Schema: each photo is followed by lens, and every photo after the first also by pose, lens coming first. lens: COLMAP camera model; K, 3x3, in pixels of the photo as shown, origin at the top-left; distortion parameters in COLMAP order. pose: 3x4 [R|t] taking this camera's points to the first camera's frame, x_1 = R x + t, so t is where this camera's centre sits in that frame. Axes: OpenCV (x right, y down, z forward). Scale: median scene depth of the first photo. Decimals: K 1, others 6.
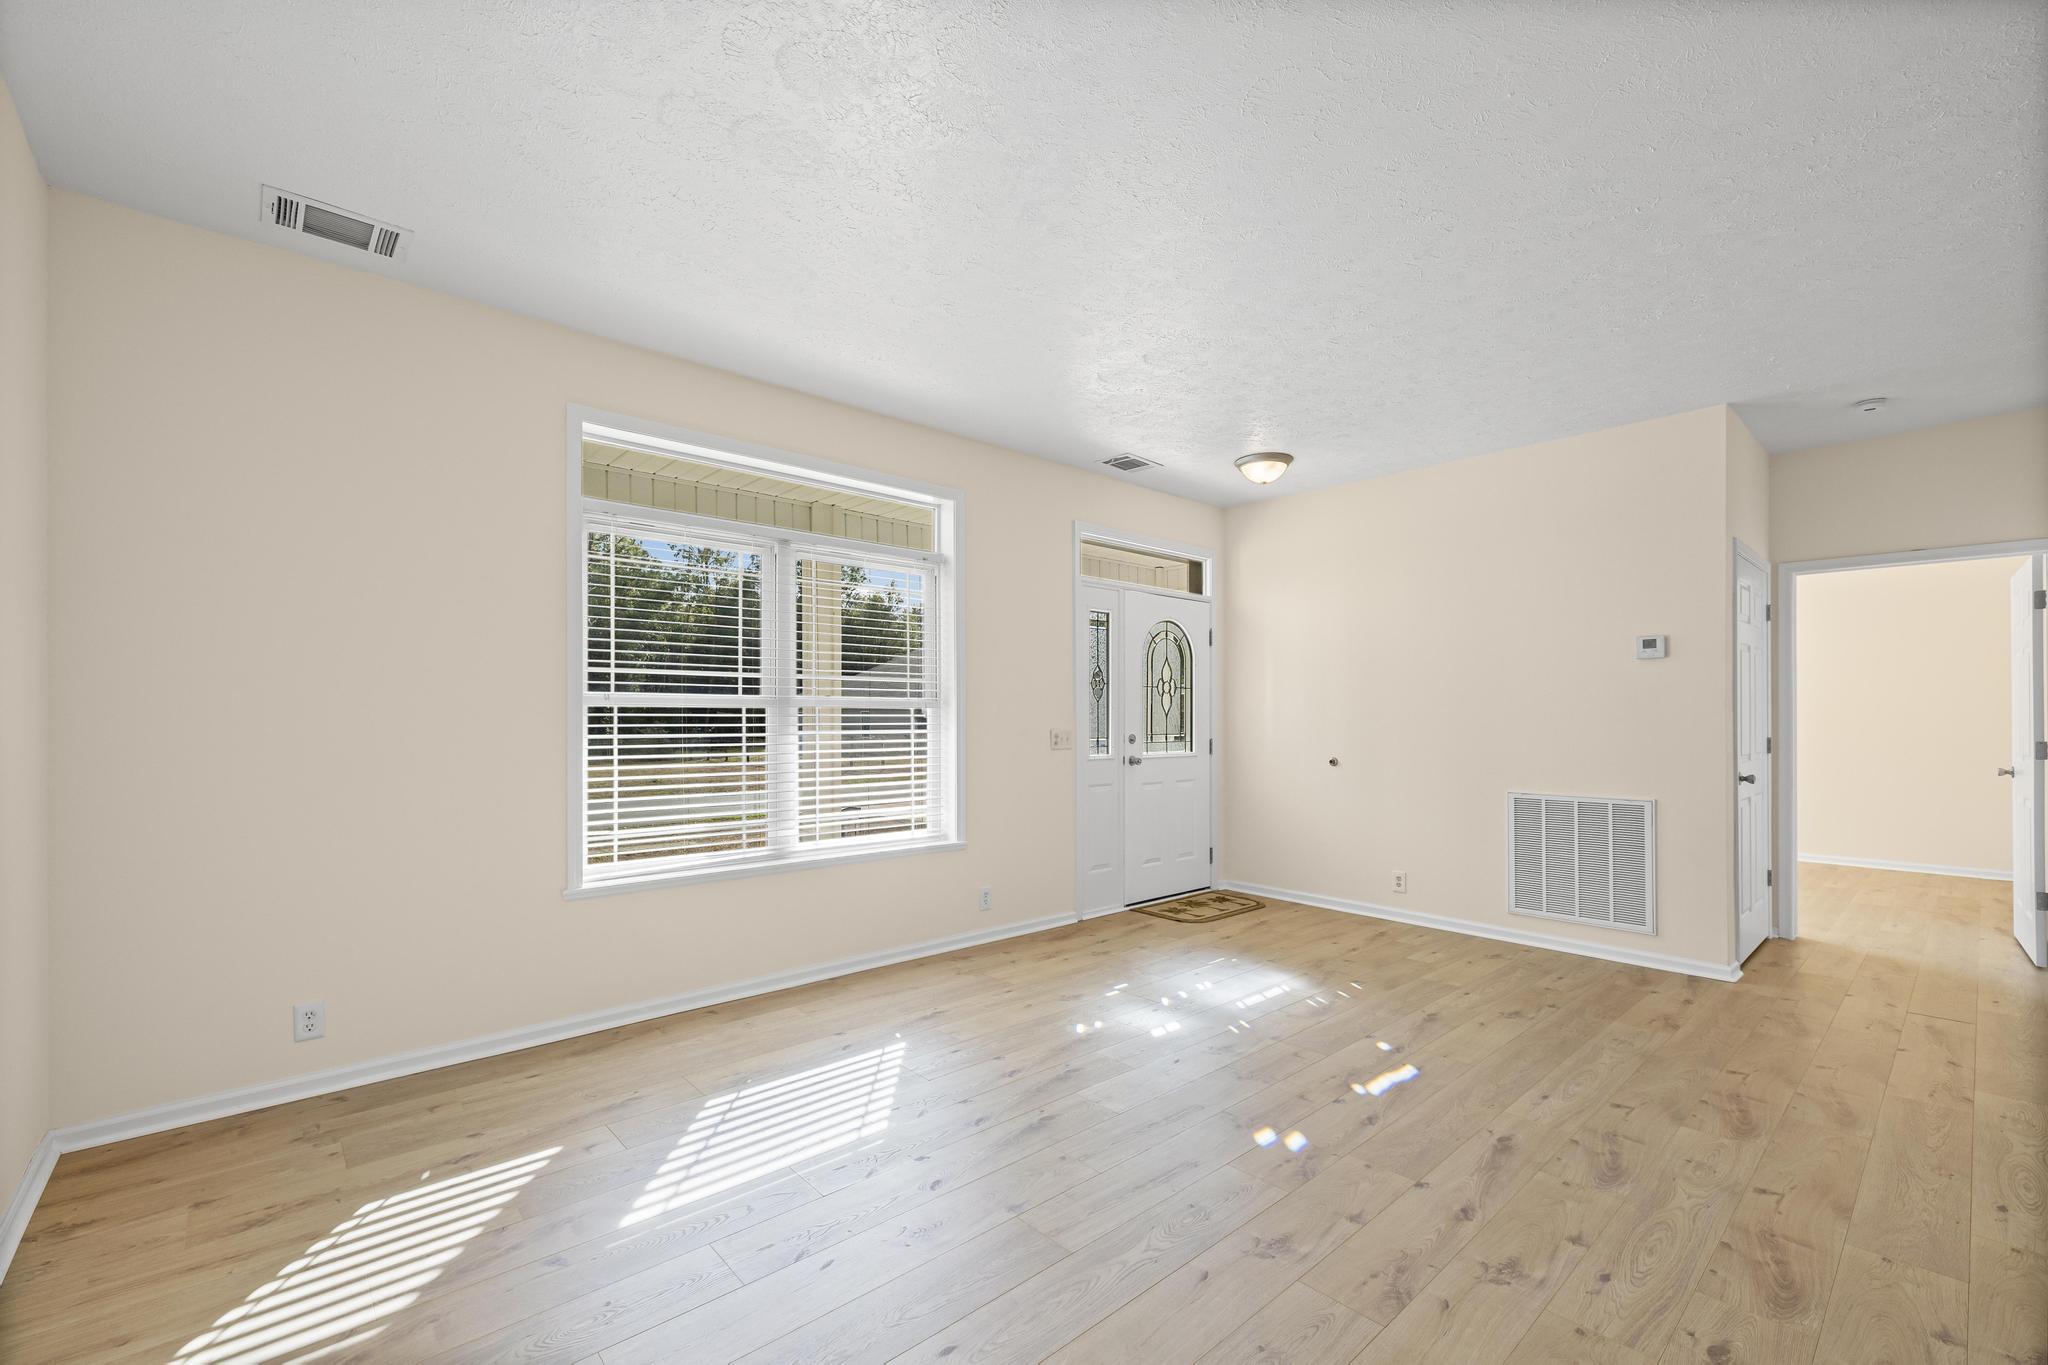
lens RADIAL K [[861.4, 0, 1016.5], [0, 861.4, 708.8], [0, 0, 1]] dist [0.001042, 0.000851]
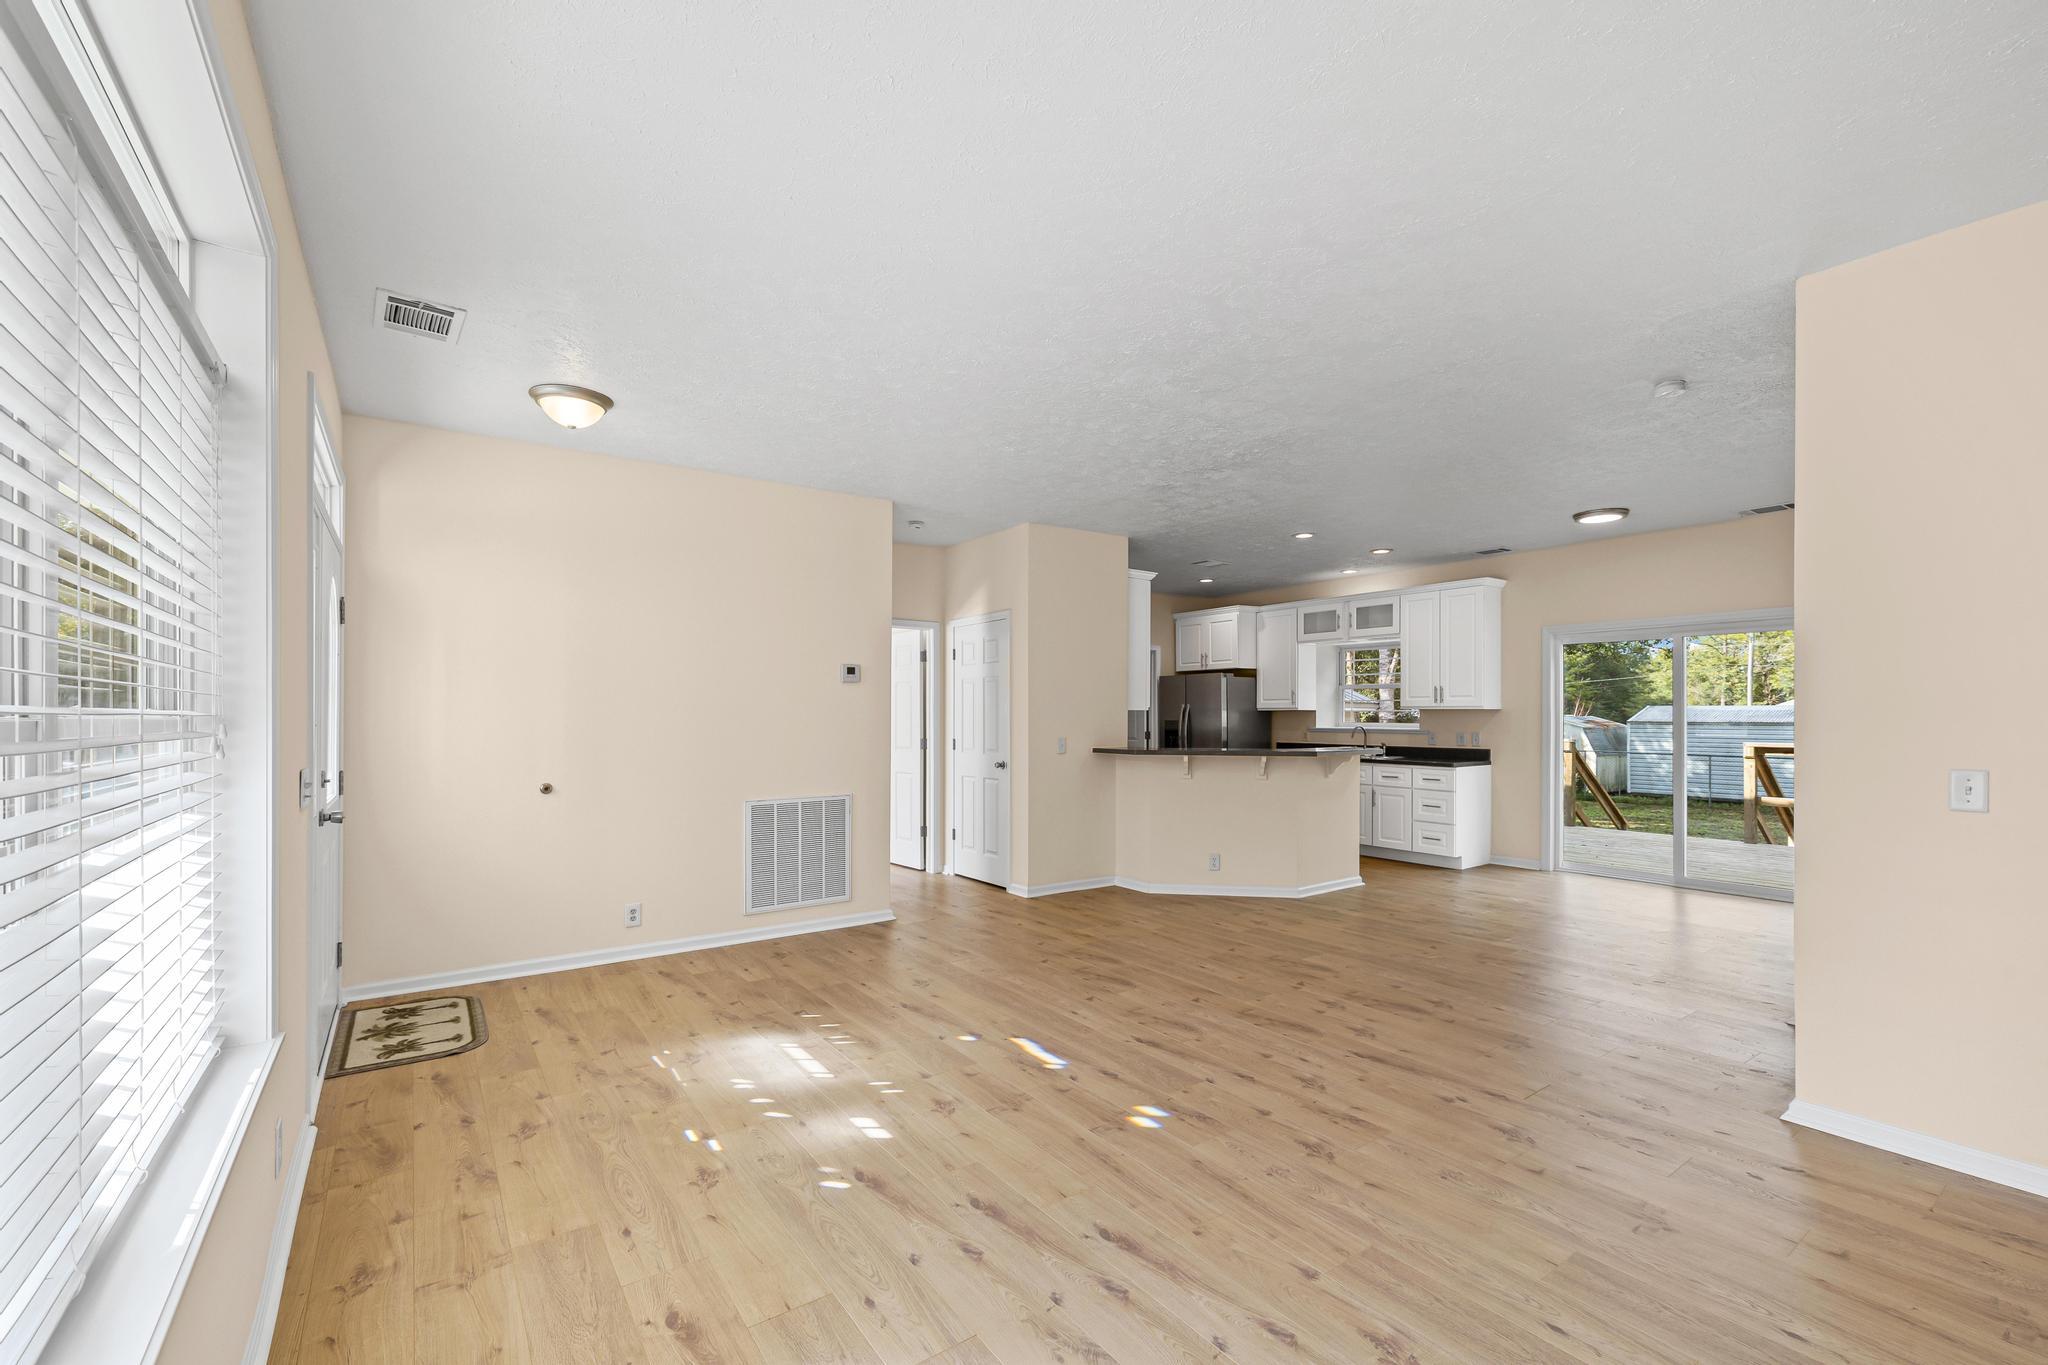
lens RADIAL K [[861.4, 0, 1016.5], [0, 861.4, 708.8], [0, 0, 1]] dist [0.001042, 0.000851]
pose [[0.115152, 0.005736, 0.993331, -0.480098], [-0.005572, 0.999971, -0.005128, -0.013915], [-0.993332, -0.004945, 0.115181, 0.598842]]
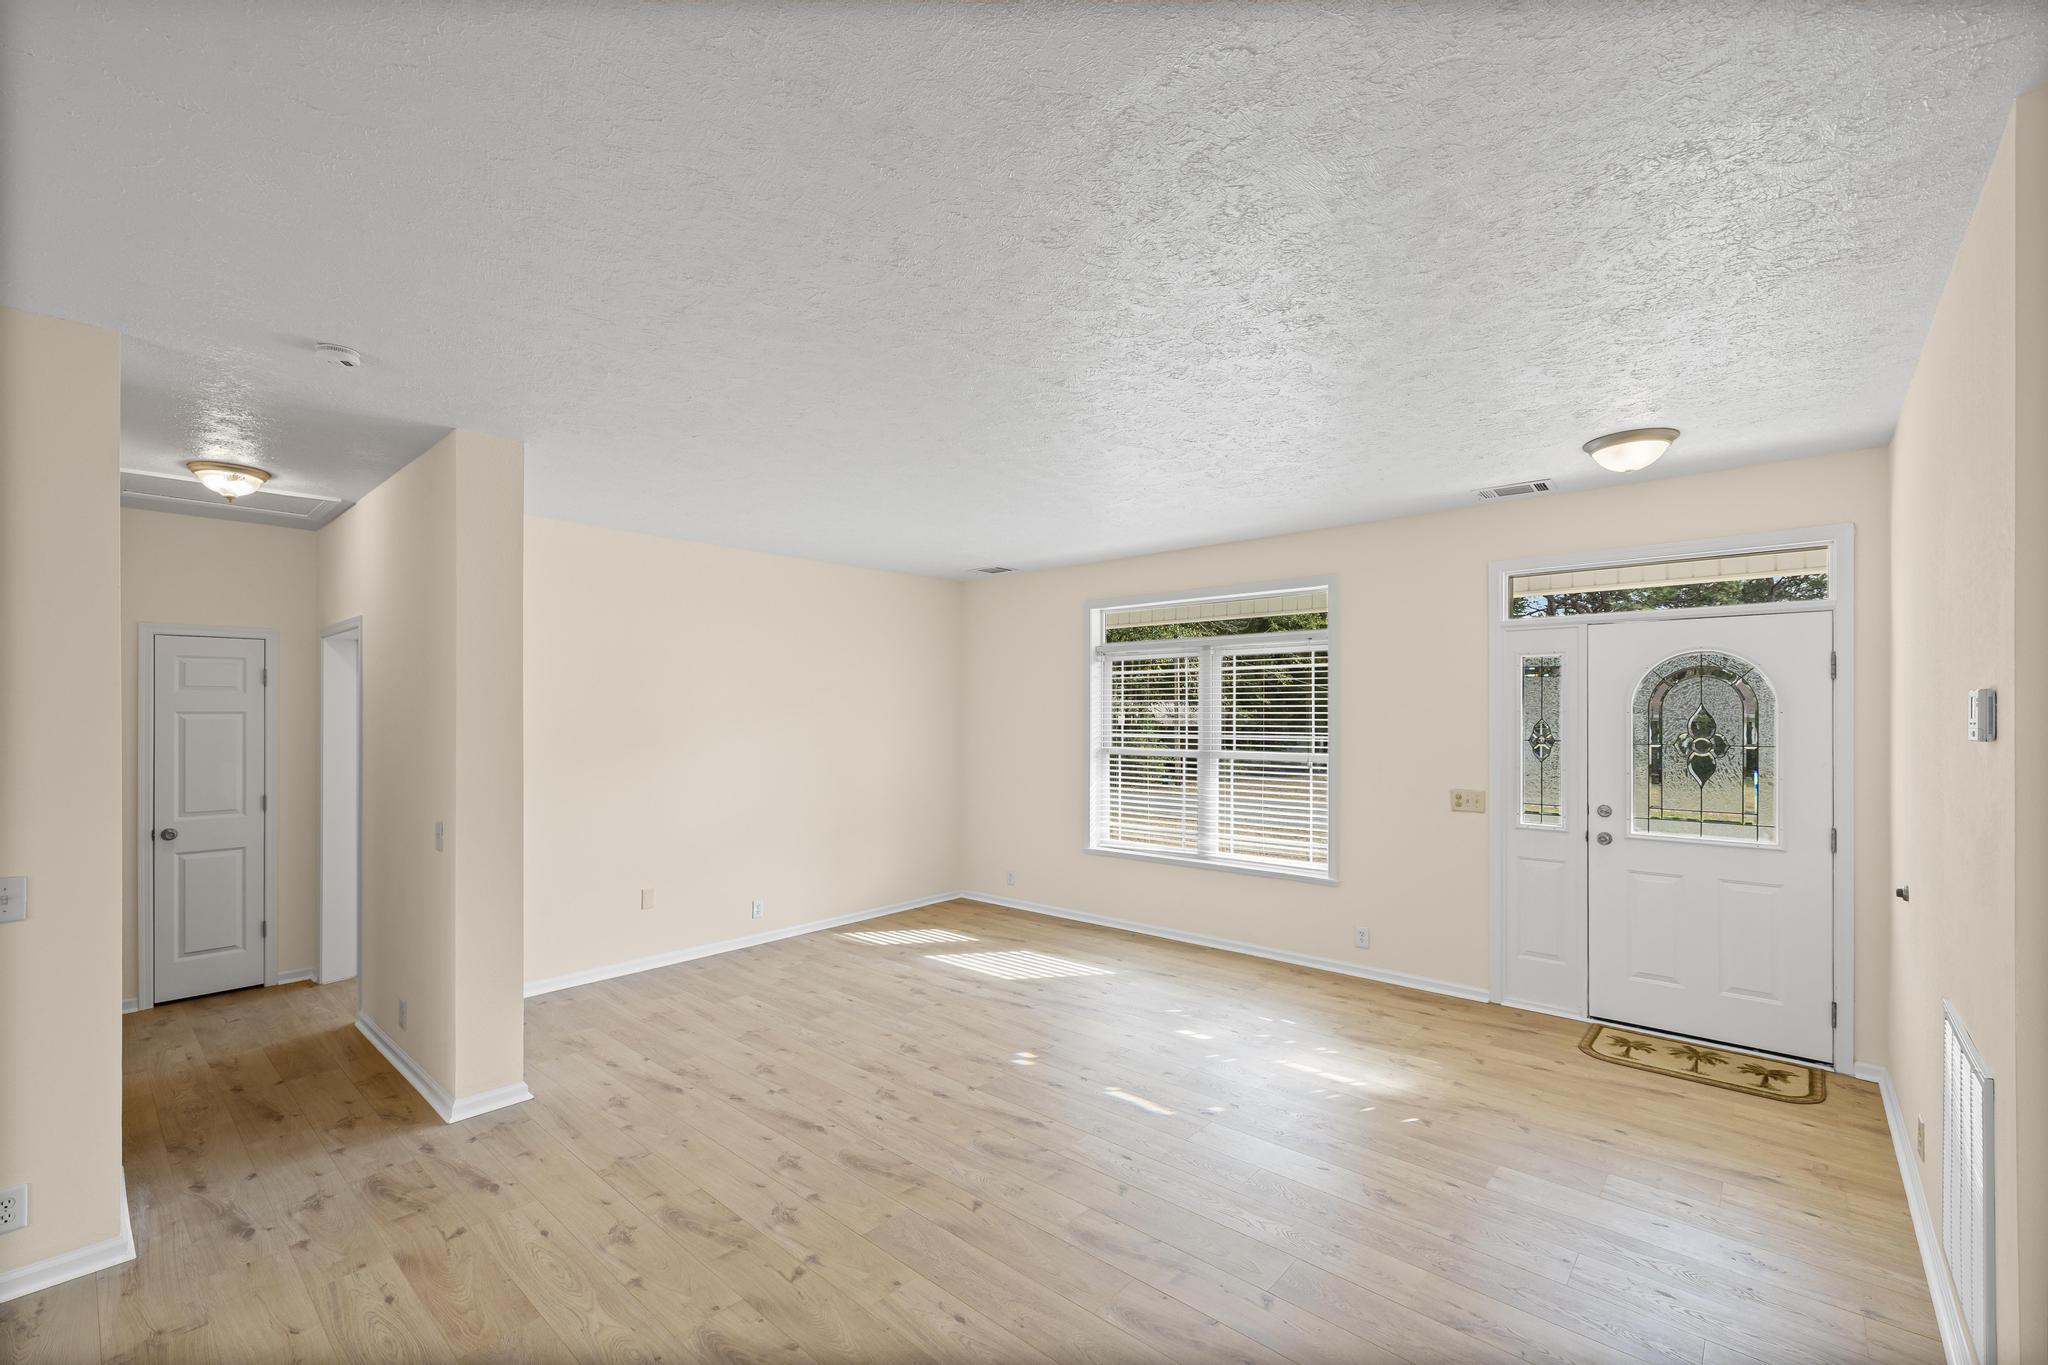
lens RADIAL K [[861.4, 0, 1016.5], [0, 861.4, 708.8], [0, 0, 1]] dist [0.001042, 0.000851]
pose [[0.110664, -0.006420, -0.993837, 1.083146], [0.010194, 0.999934, -0.005324, -0.075312], [0.993806, -0.009542, 0.110722, 0.475610]]
